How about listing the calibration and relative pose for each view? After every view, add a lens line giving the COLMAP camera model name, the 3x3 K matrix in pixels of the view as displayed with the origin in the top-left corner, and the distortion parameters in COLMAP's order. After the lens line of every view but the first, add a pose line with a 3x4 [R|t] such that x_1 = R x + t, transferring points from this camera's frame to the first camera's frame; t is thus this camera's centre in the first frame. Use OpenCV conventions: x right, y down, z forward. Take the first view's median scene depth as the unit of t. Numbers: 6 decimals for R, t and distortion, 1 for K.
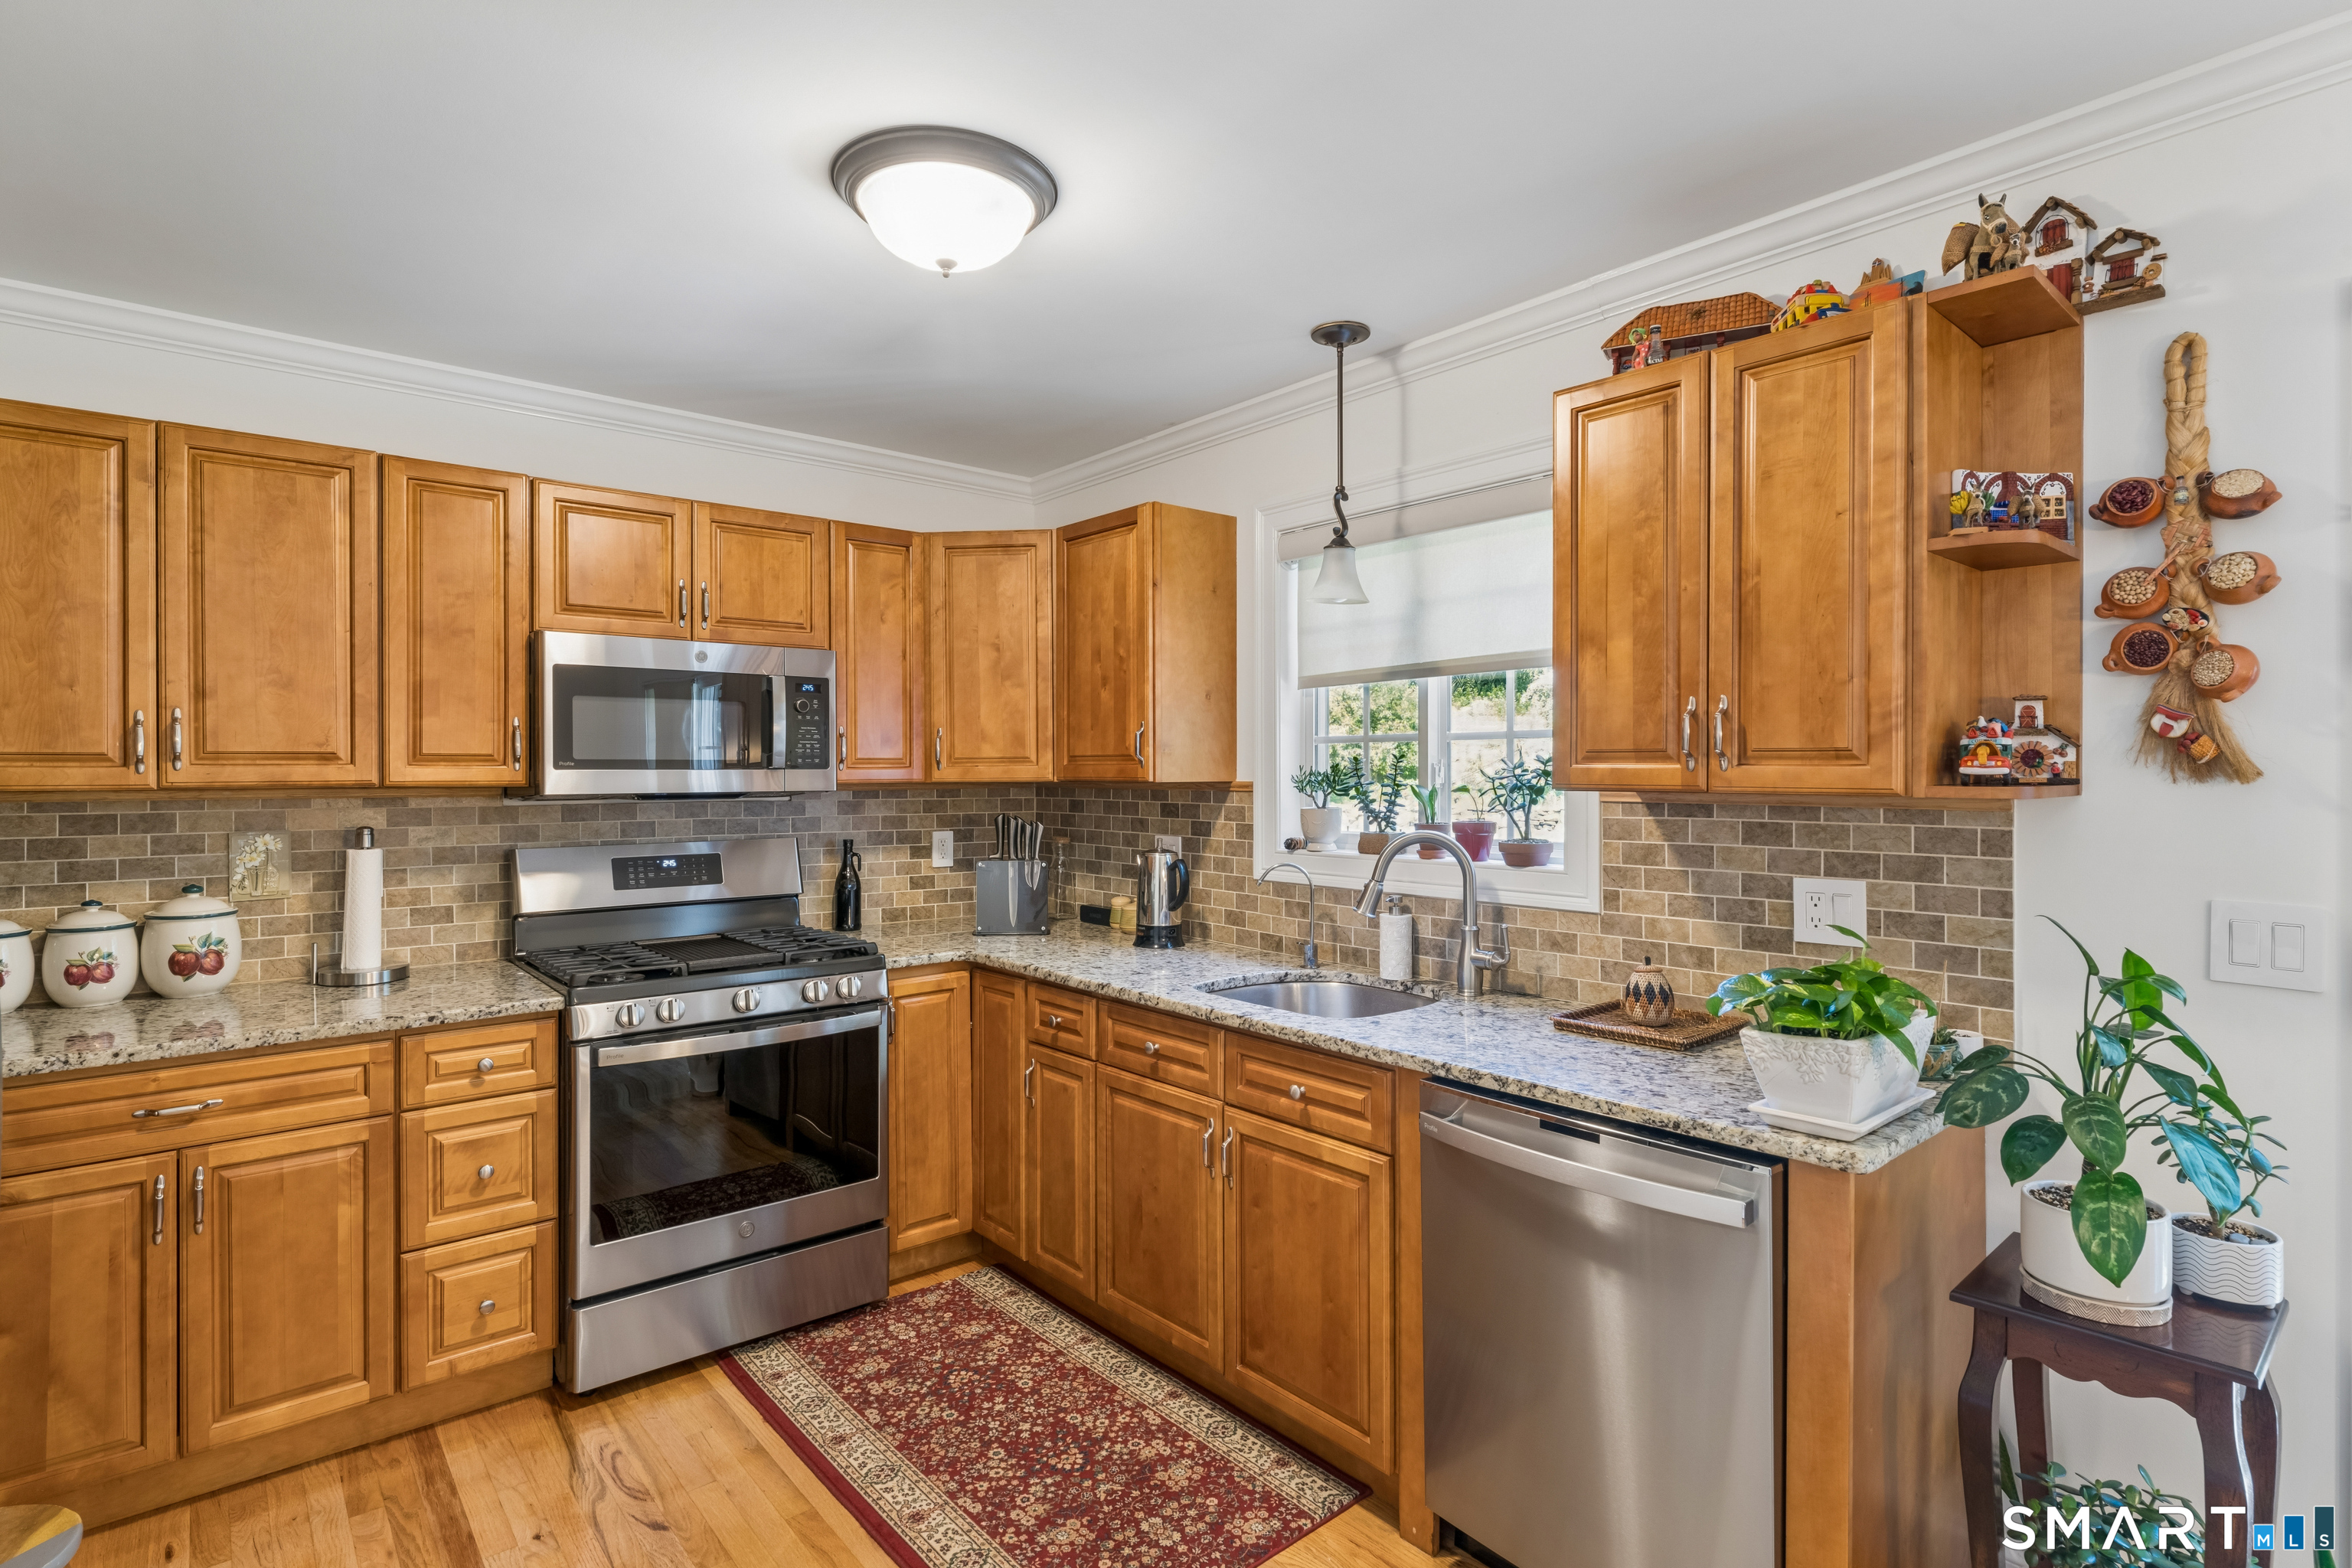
lens RADIAL K [[1153.2, 0, 1184.1], [0, 1153.2, 775.7], [0, 0, 1]] dist [-0.002972, 0.000870]
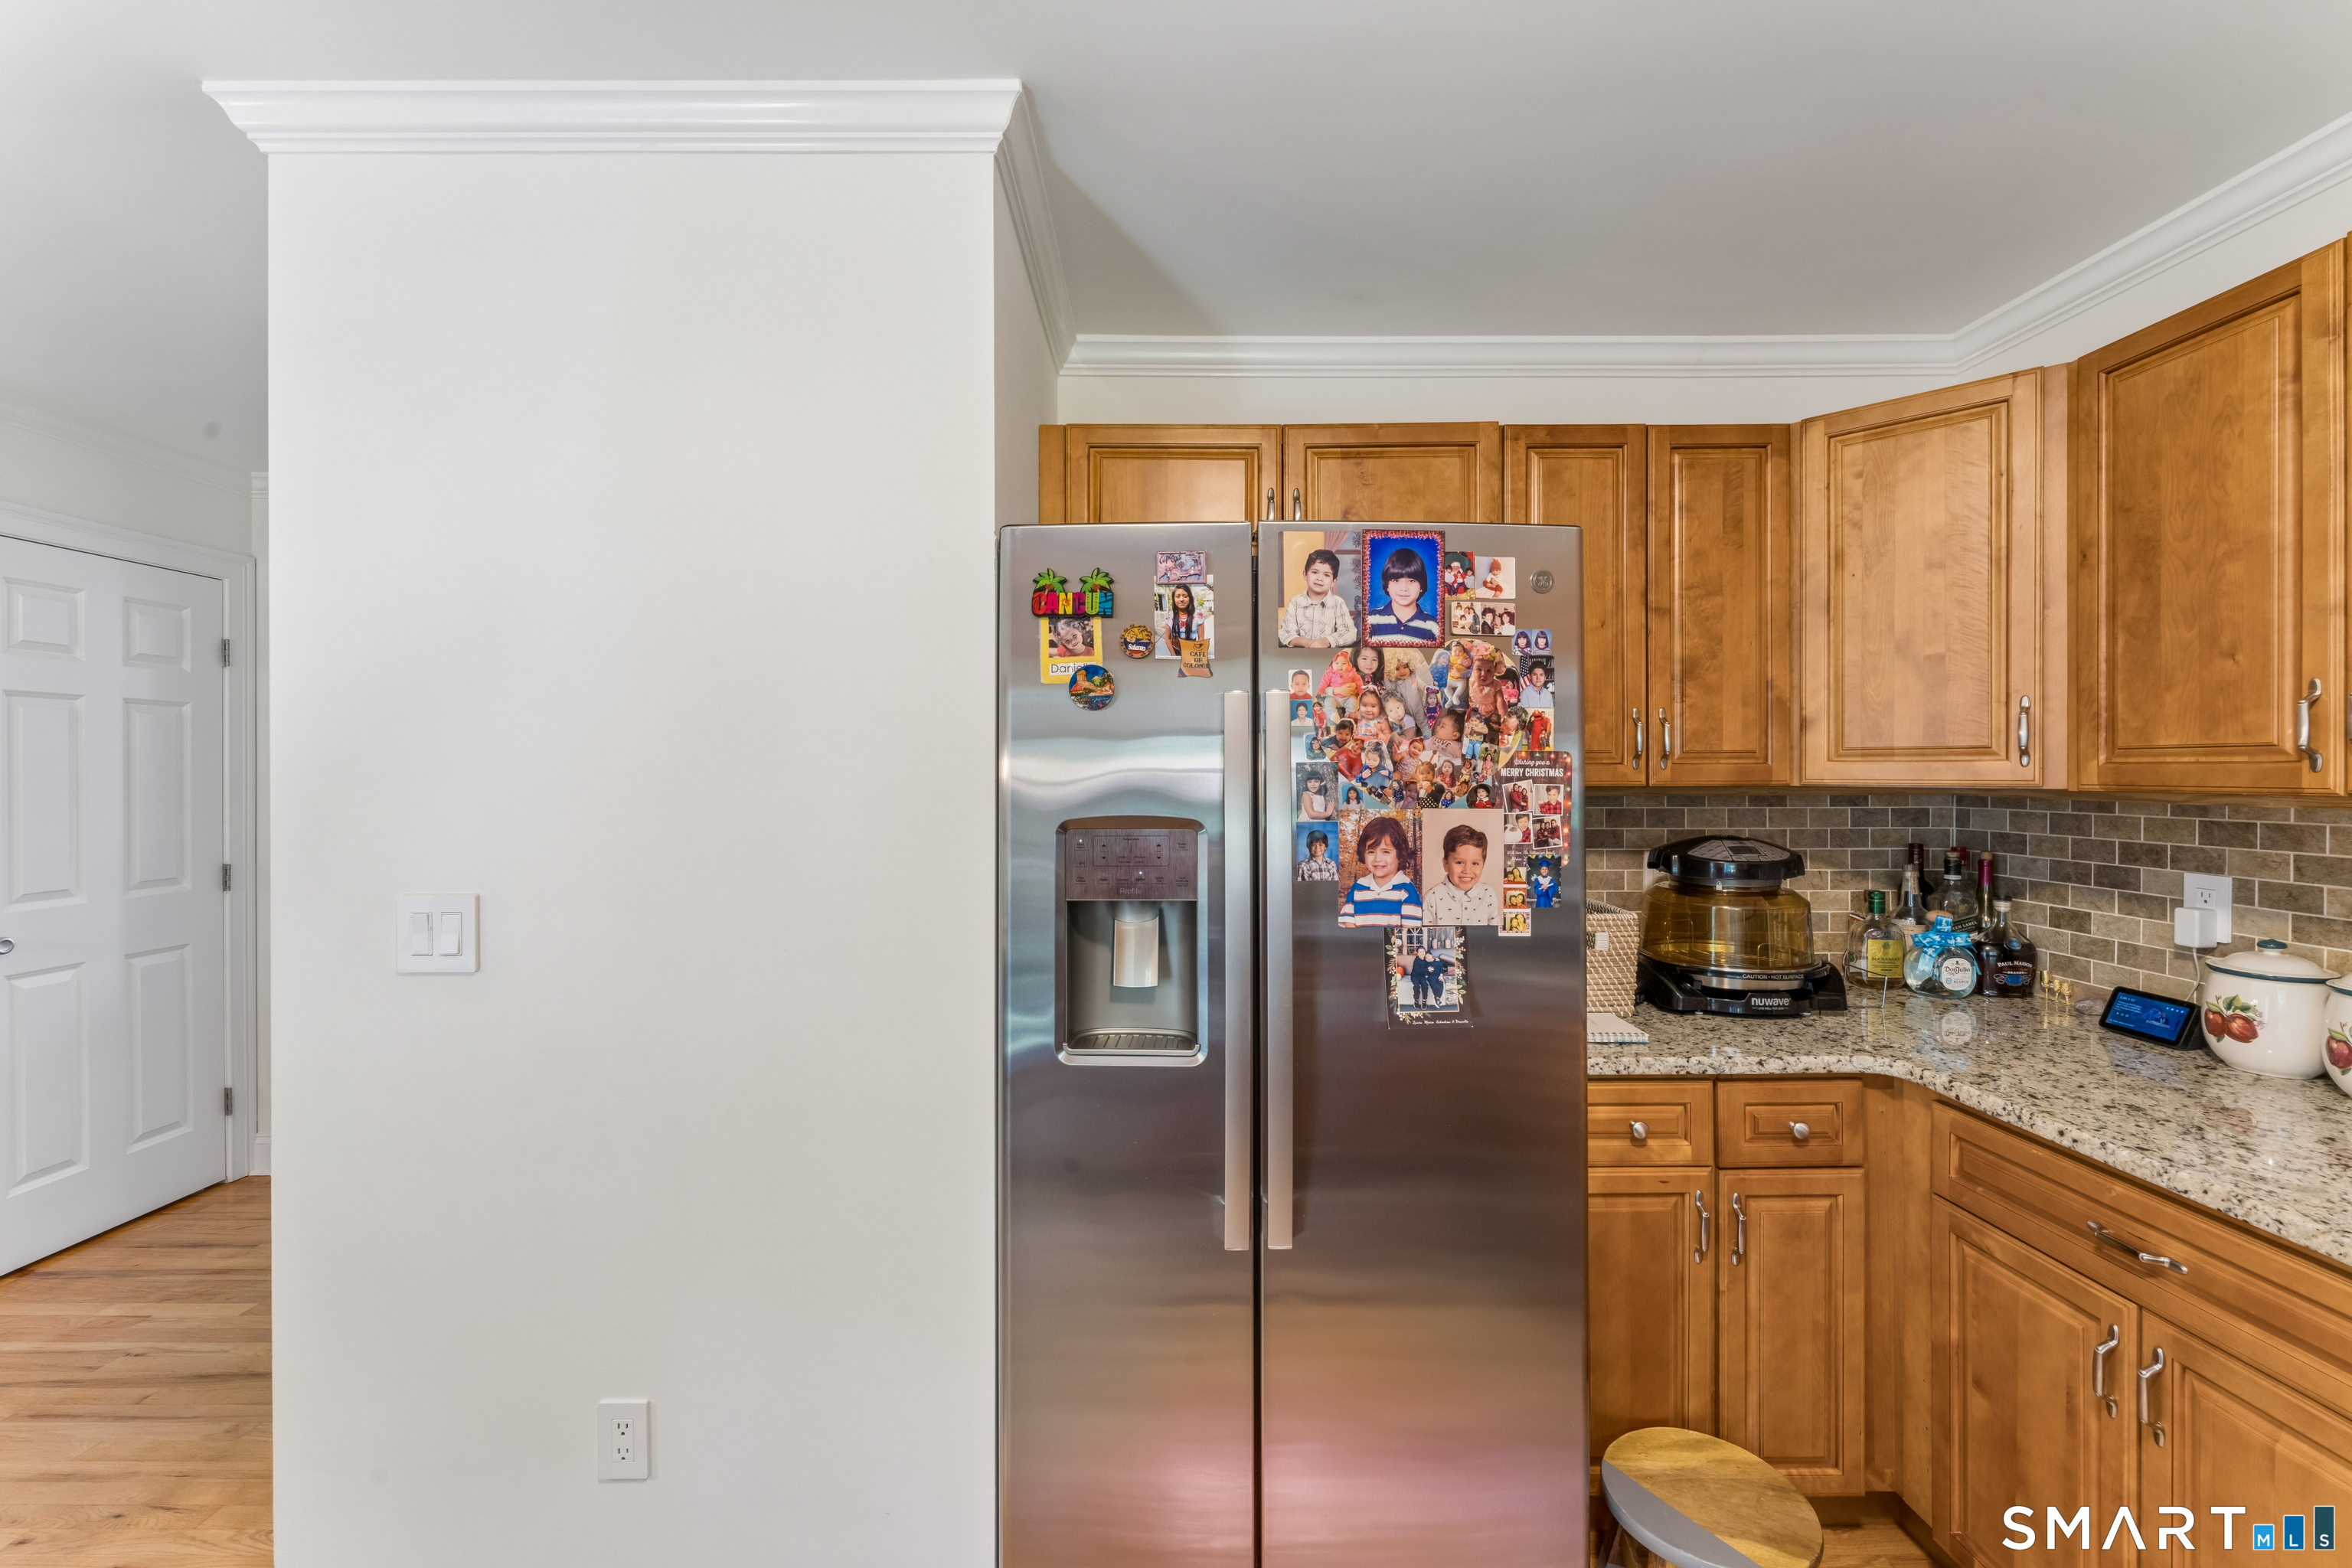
lens RADIAL K [[971.1, 0, 1227.8], [0, 971.1, 771.1], [0, 0, 1]] dist [-0.001913, -0.000525]
pose [[-0.645962, 0.001046, -0.763369, -0.050022], [-0.002558, 0.999990, 0.003535, -0.001922], [0.763365, 0.004236, -0.645954, 0.761136]]
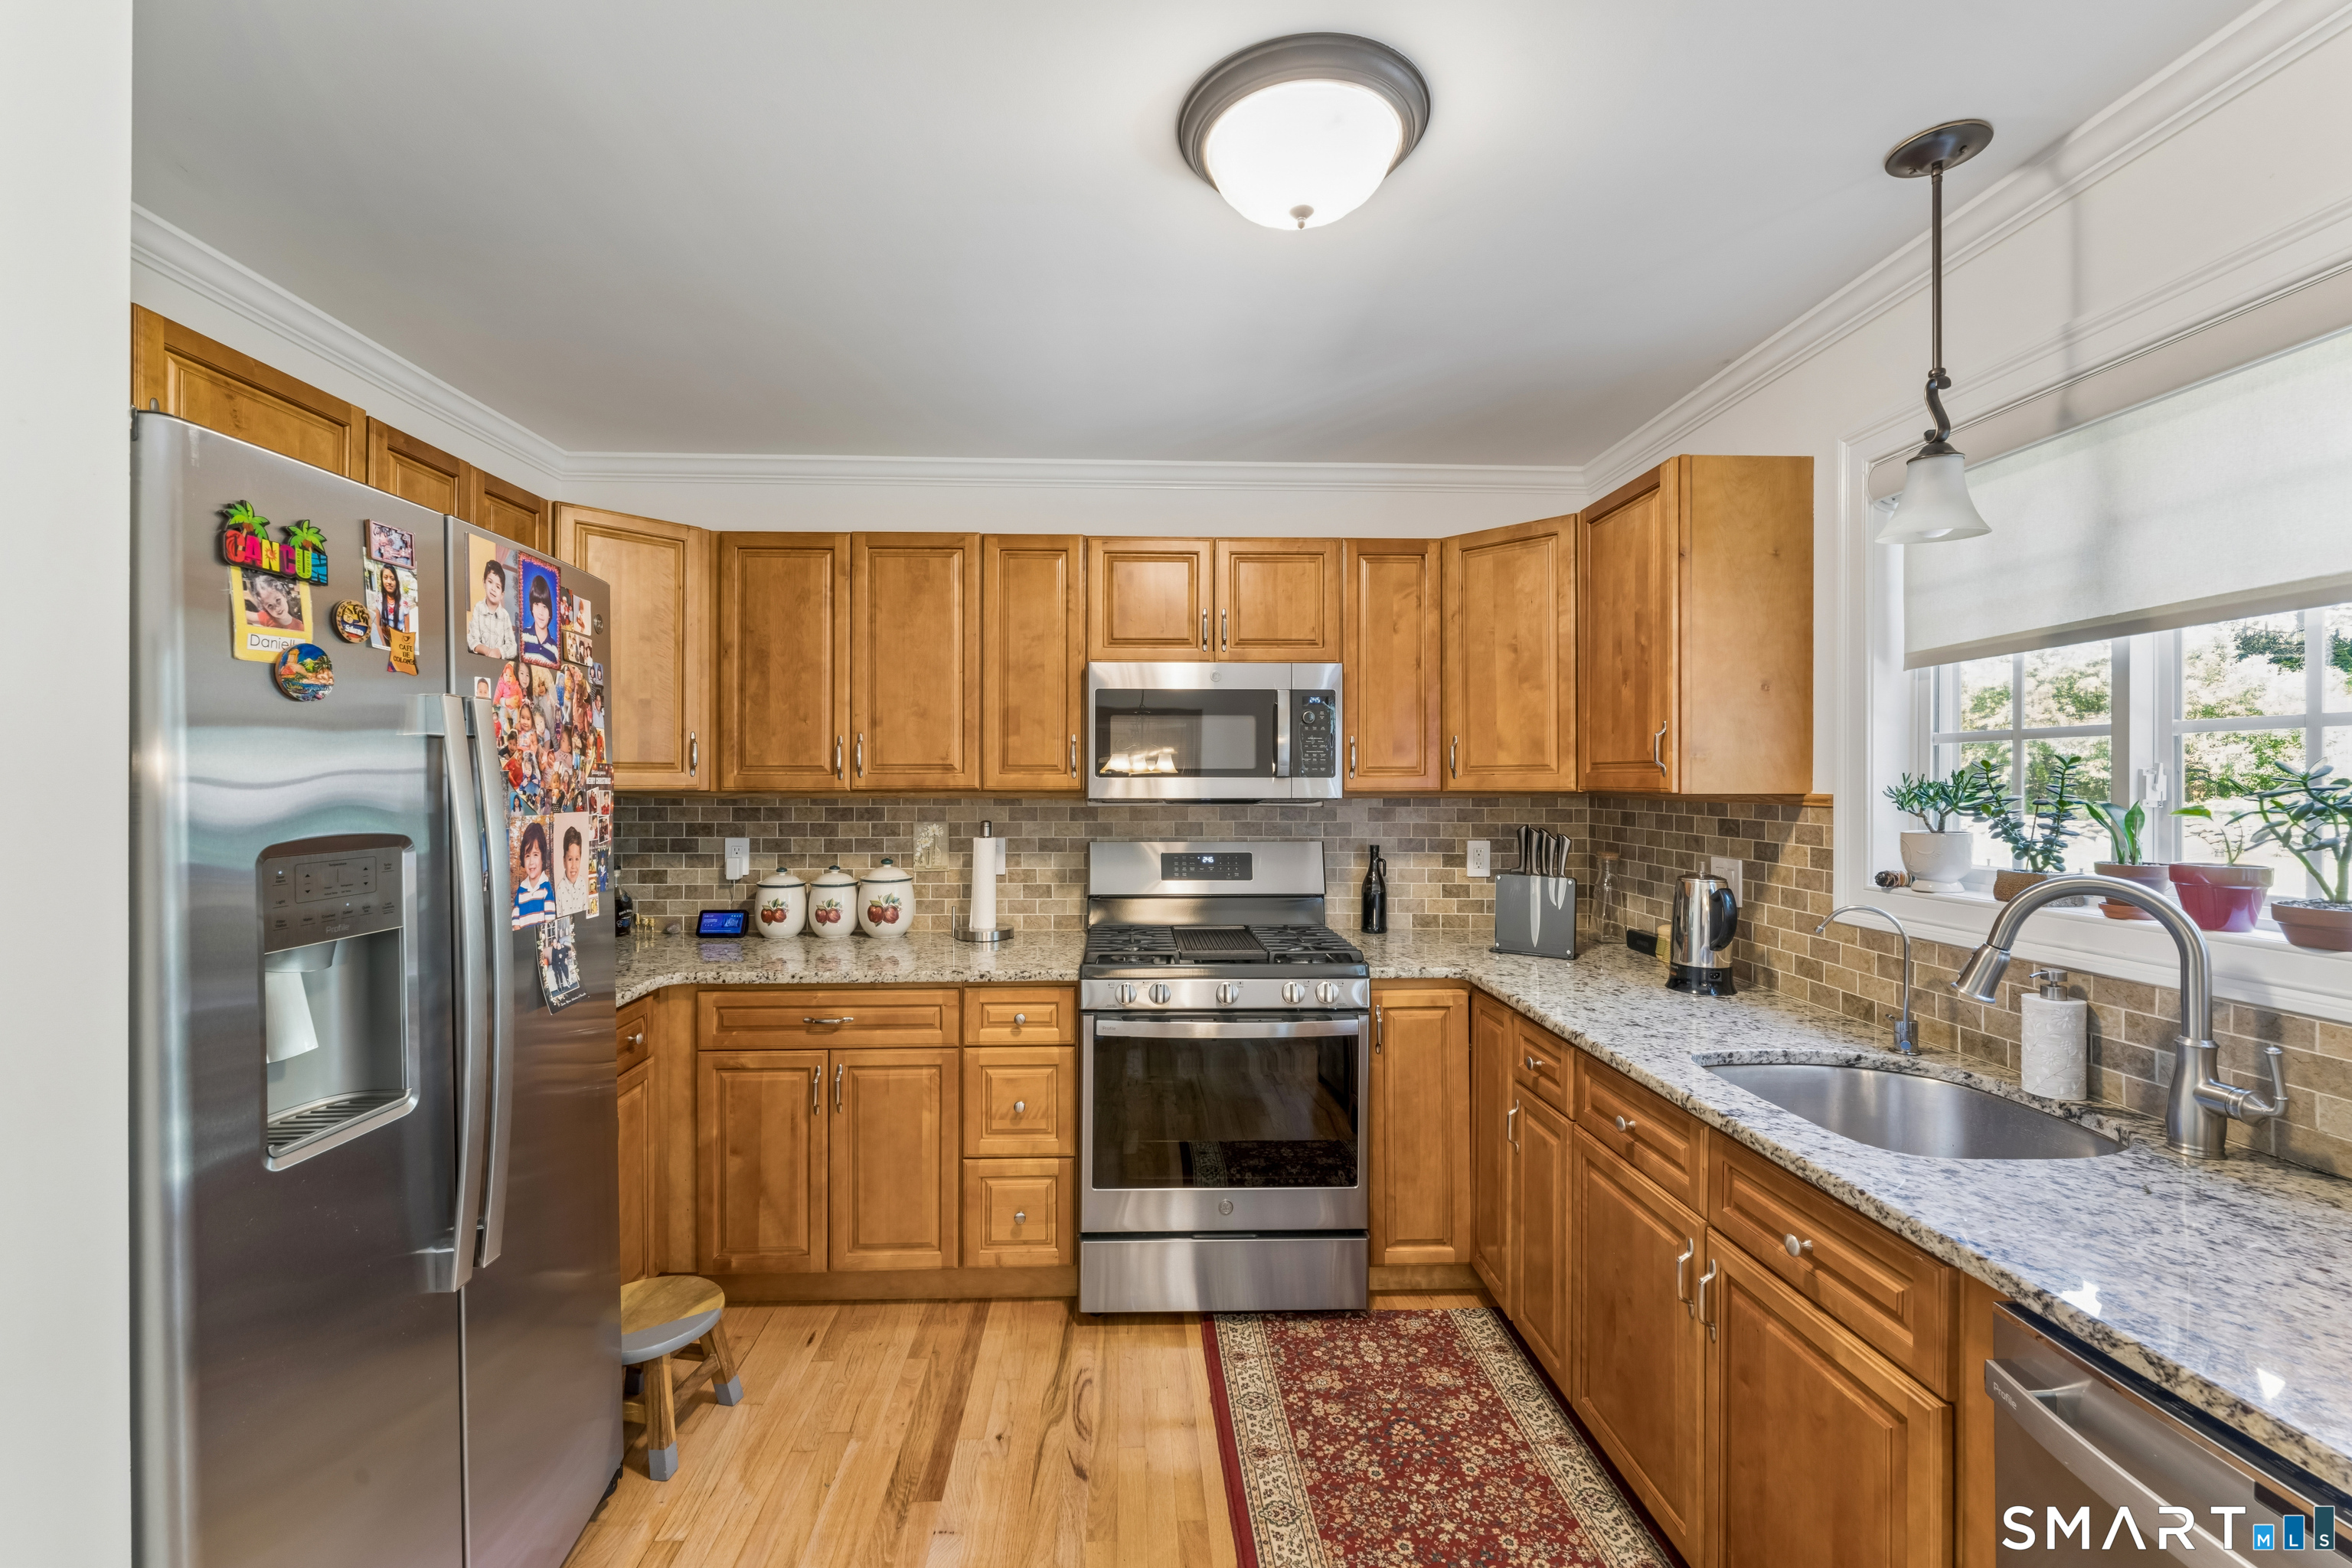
lens RADIAL K [[971.1, 0, 1159.5], [0, 971.1, 781.2], [0, 0, 1]] dist [-0.001913, -0.000525]
pose [[0.783417, 0.003806, -0.621485, 0.134242], [-0.005311, 0.999986, -0.000572, -0.001214], [0.621474, 0.003749, 0.783426, 0.259290]]
